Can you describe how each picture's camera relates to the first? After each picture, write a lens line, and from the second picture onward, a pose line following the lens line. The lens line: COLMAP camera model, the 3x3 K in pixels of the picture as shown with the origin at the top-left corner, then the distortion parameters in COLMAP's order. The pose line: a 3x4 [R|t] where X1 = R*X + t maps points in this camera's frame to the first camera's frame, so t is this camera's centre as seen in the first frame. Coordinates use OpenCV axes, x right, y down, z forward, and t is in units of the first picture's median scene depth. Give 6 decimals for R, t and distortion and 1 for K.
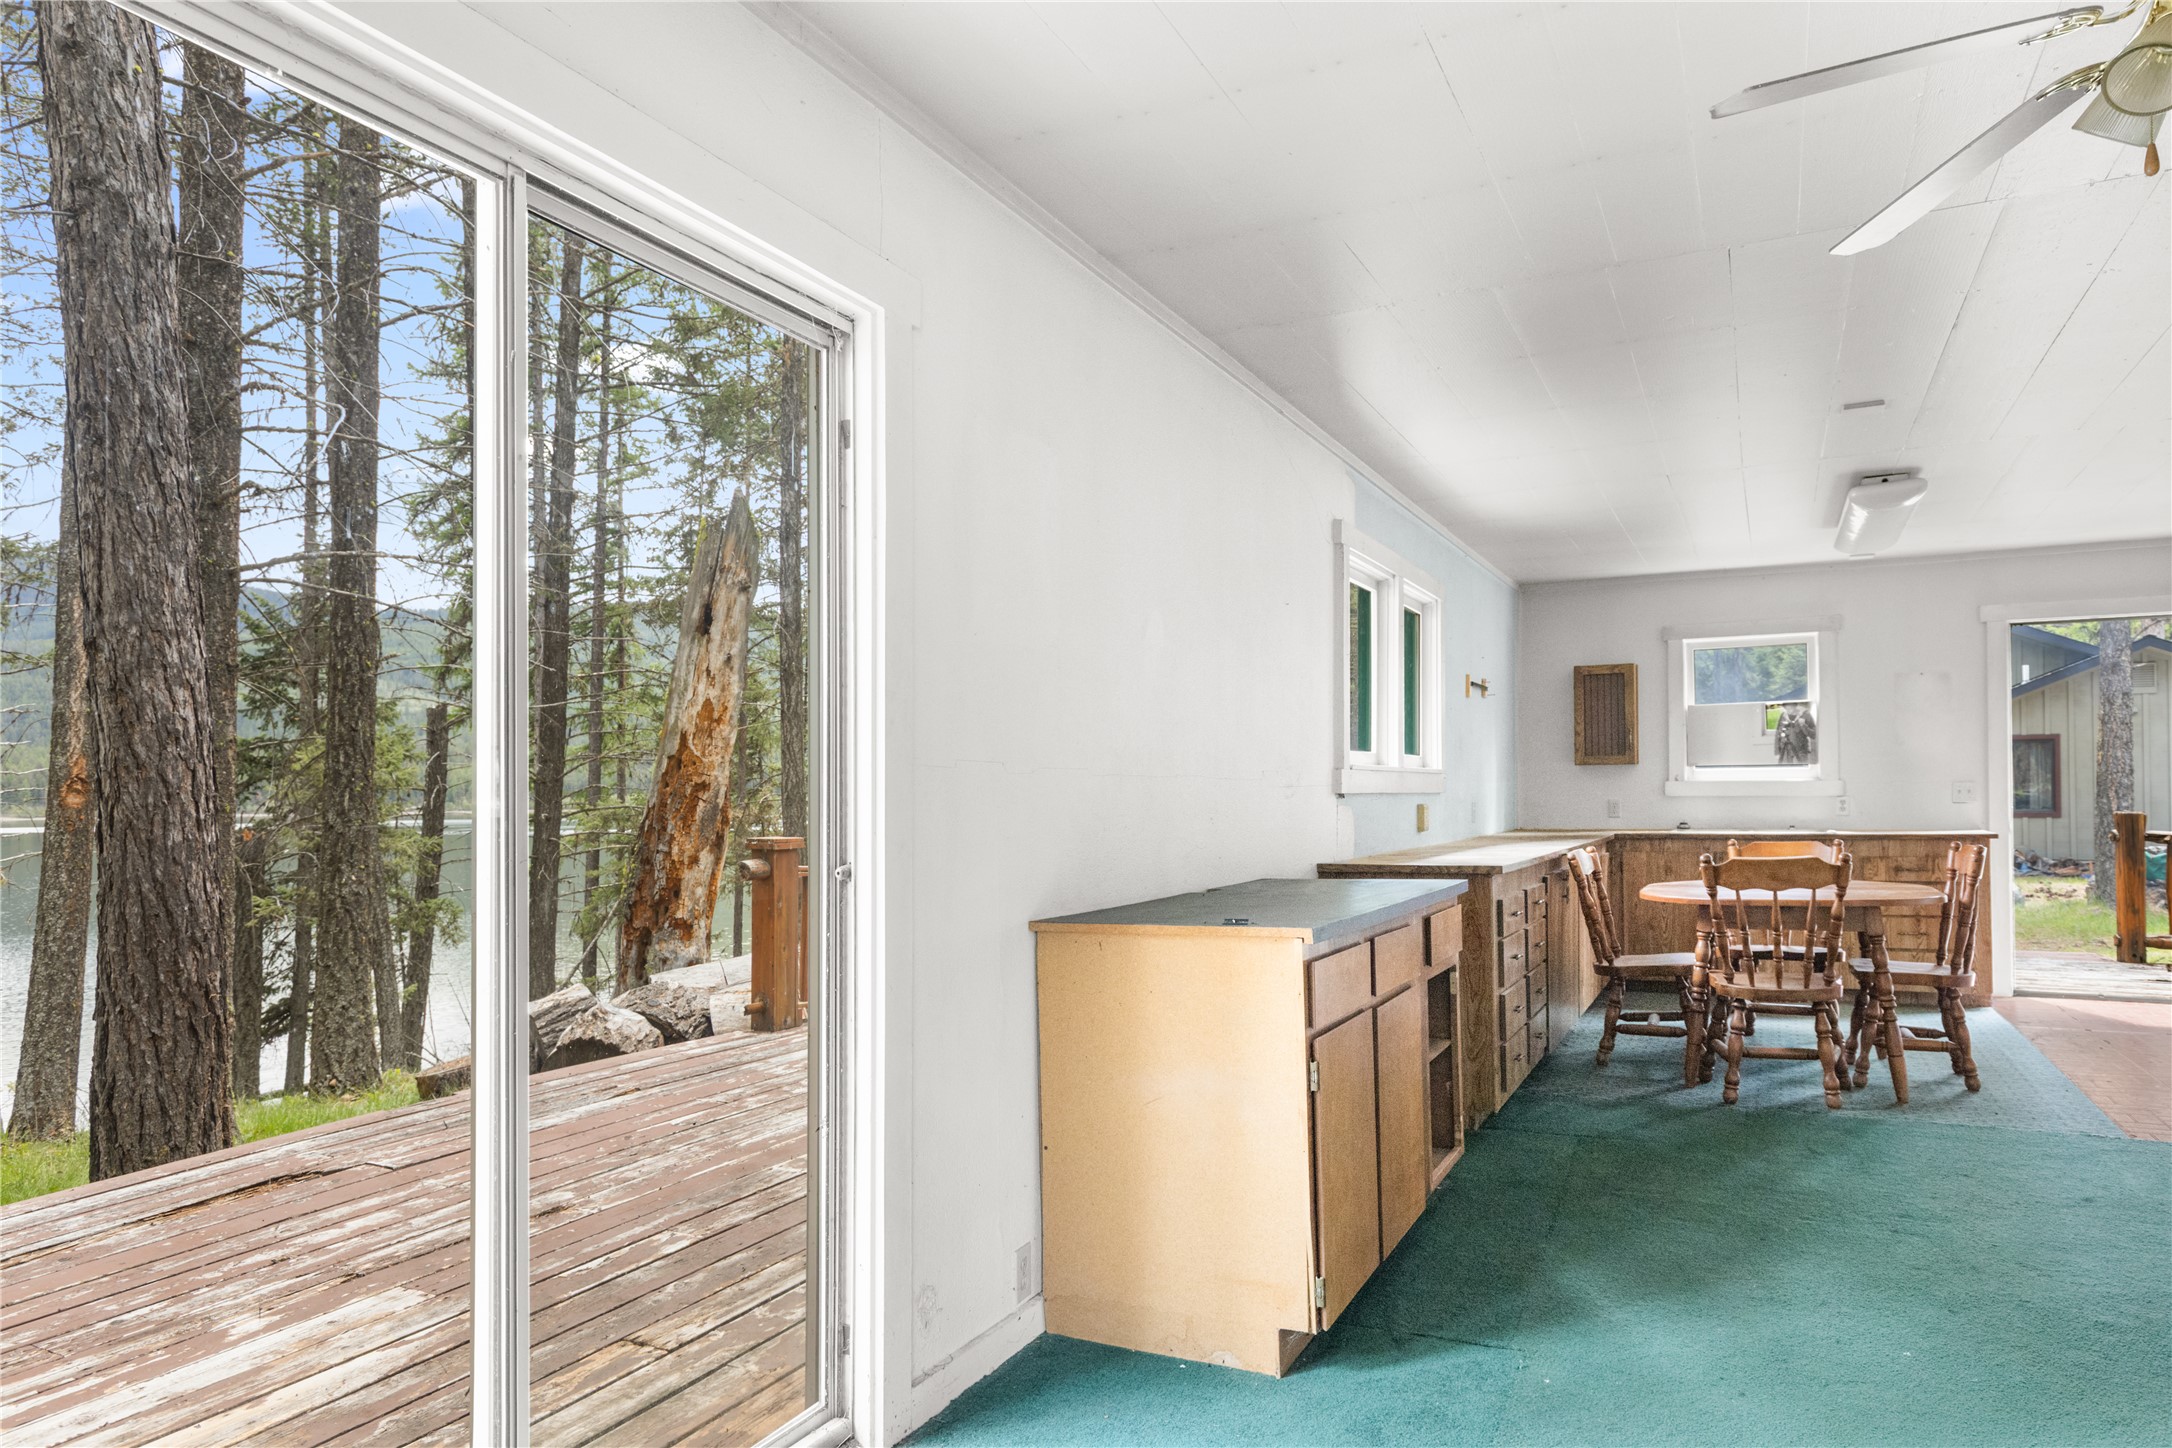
lens RADIAL K [[1322.1, 0, 1084.1], [0, 1322.1, 781.5], [0, 0, 1]] dist [0.000887, 0.000534]
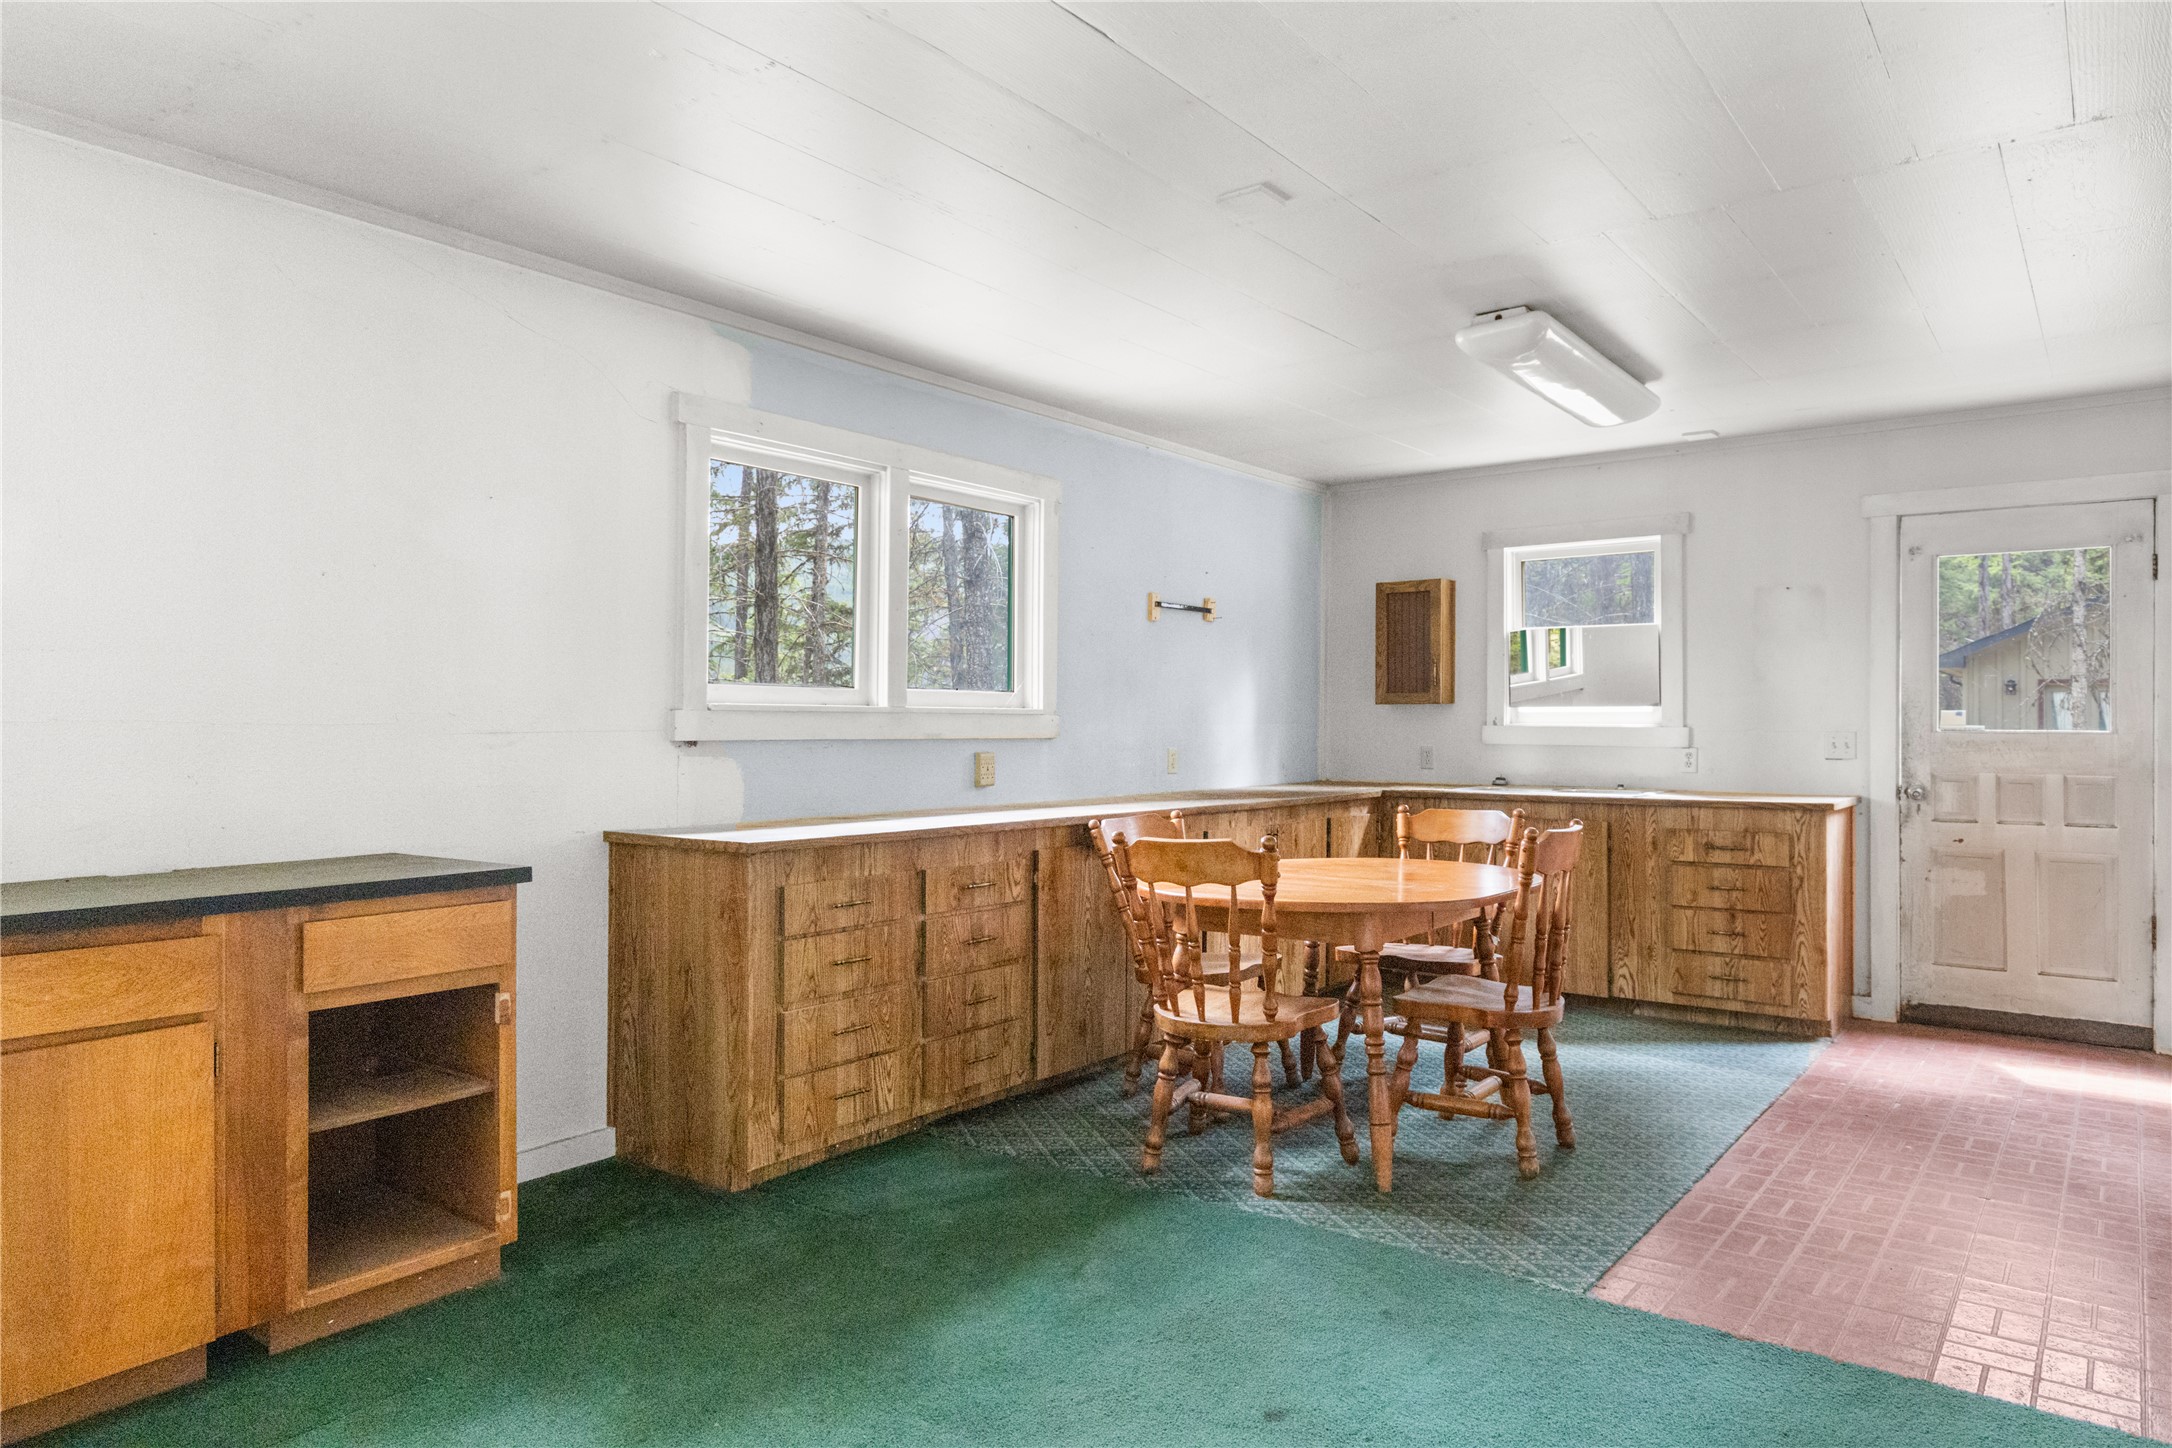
lens RADIAL K [[1316.6, 0, 1086.0], [0, 1316.6, 724.0], [0, 0, 1]] dist [0.000184, 0.003024]
pose [[0.981923, 0.011854, -0.188910, 0.371893], [-0.010085, 0.999896, 0.010326, -0.007295], [0.189013, -0.008235, 0.981940, 0.177694]]
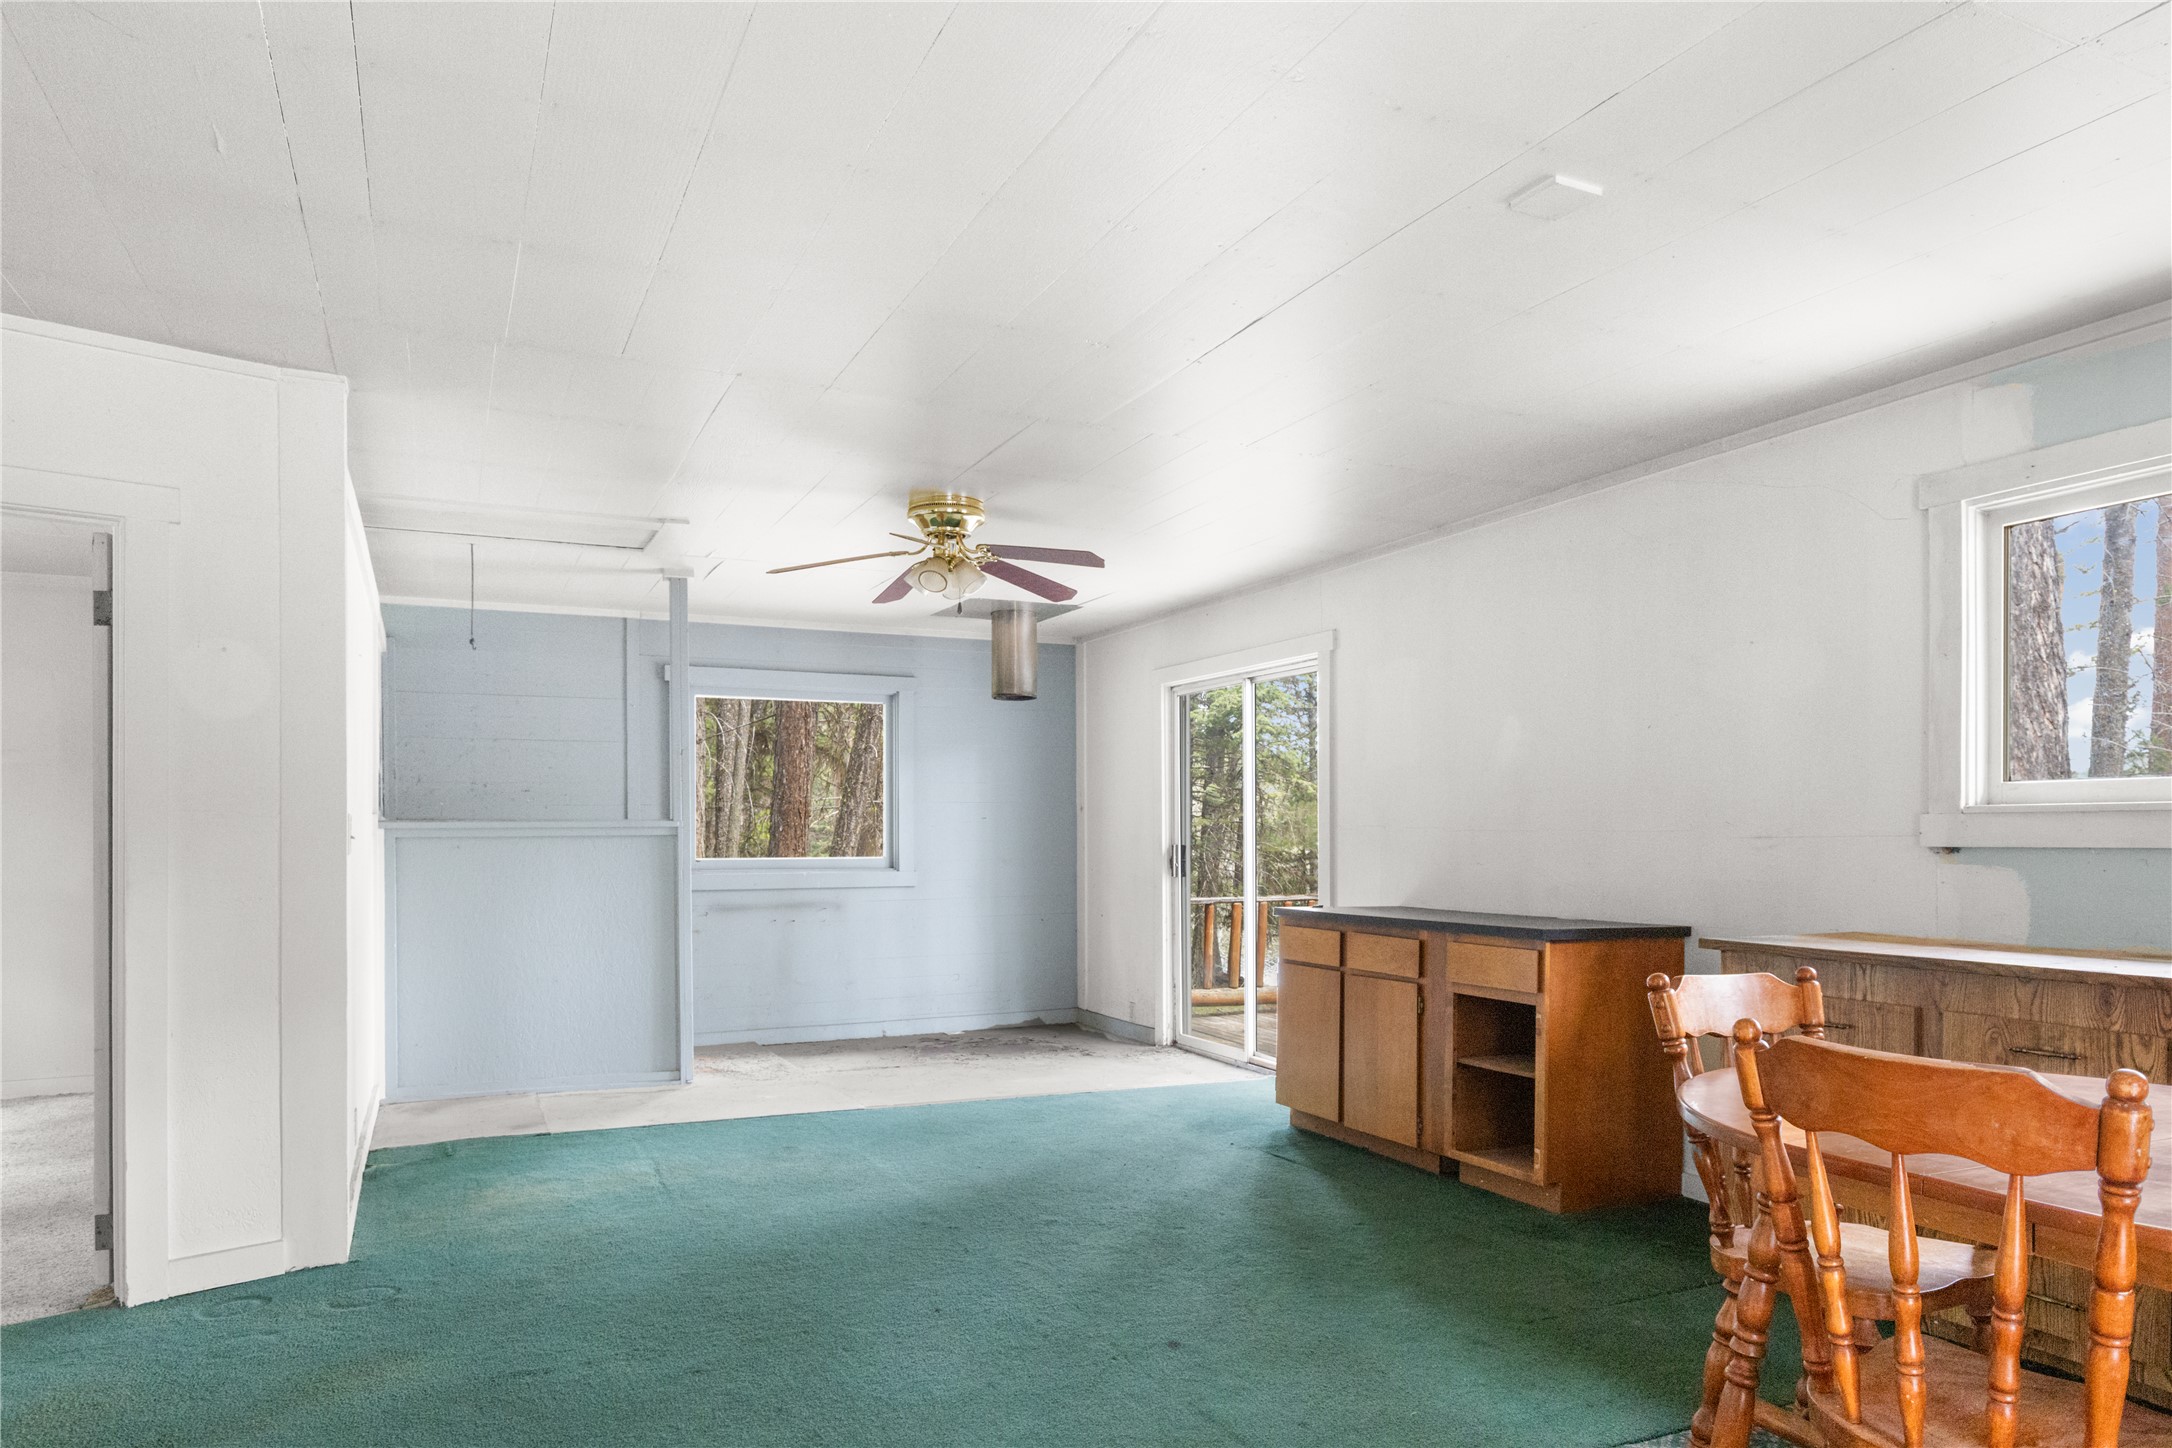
lens RADIAL K [[1354.6, 0, 1087.7], [0, 1354.6, 850.8], [0, 0, 1]] dist [0.000896, 0.000718]
pose [[-0.597935, 0.019656, -0.801304, 0.694072], [0.014752, 0.999800, 0.013517, -0.003569], [0.801409, -0.003738, -0.598105, 0.689085]]
